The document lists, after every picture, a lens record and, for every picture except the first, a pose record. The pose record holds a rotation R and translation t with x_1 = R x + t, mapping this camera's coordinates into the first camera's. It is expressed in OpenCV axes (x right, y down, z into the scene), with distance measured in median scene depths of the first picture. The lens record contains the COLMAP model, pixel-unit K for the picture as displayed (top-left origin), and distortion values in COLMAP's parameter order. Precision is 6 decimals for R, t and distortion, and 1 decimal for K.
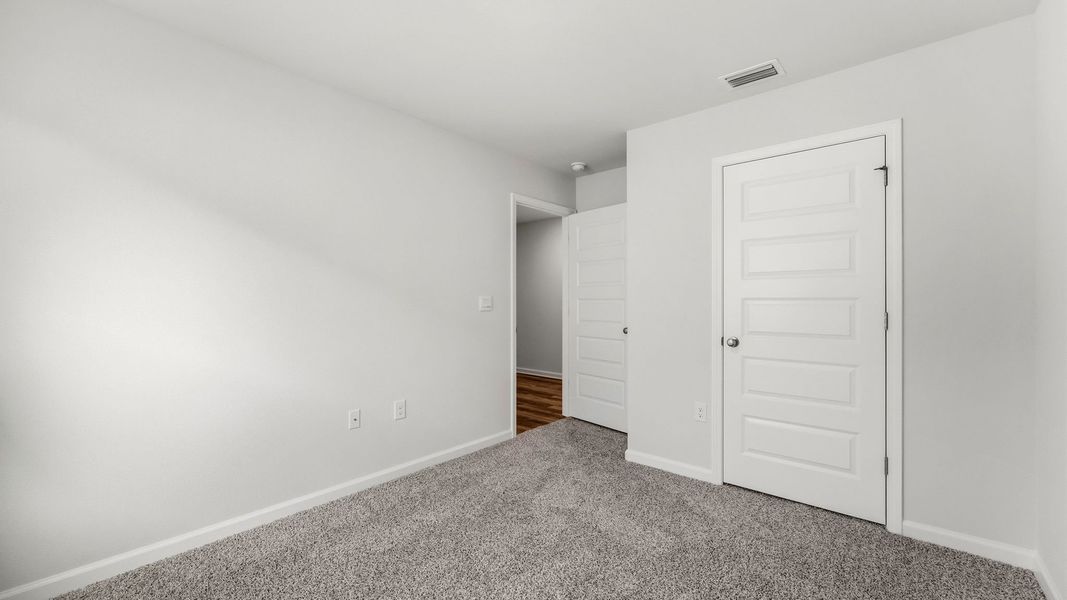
lens RADIAL K [[433.6, 0, 533.5], [0, 433.6, 300.0], [0, 0, 1]] dist [0.000723, 0.000307]
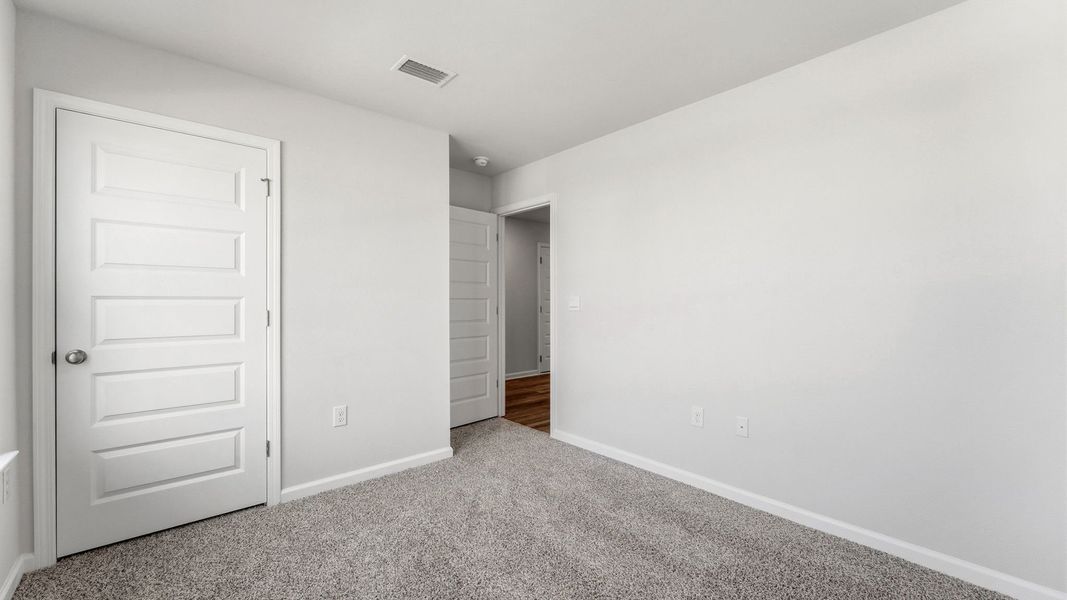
lens RADIAL K [[433.6, 0, 533.5], [0, 433.6, 300.0], [0, 0, 1]] dist [0.000723, 0.000307]
pose [[0.118171, -0.000322, 0.992993, -0.203468], [-0.001954, 0.999998, 0.000556, 0.000031], [-0.992991, -0.002006, 0.118170, 0.183630]]
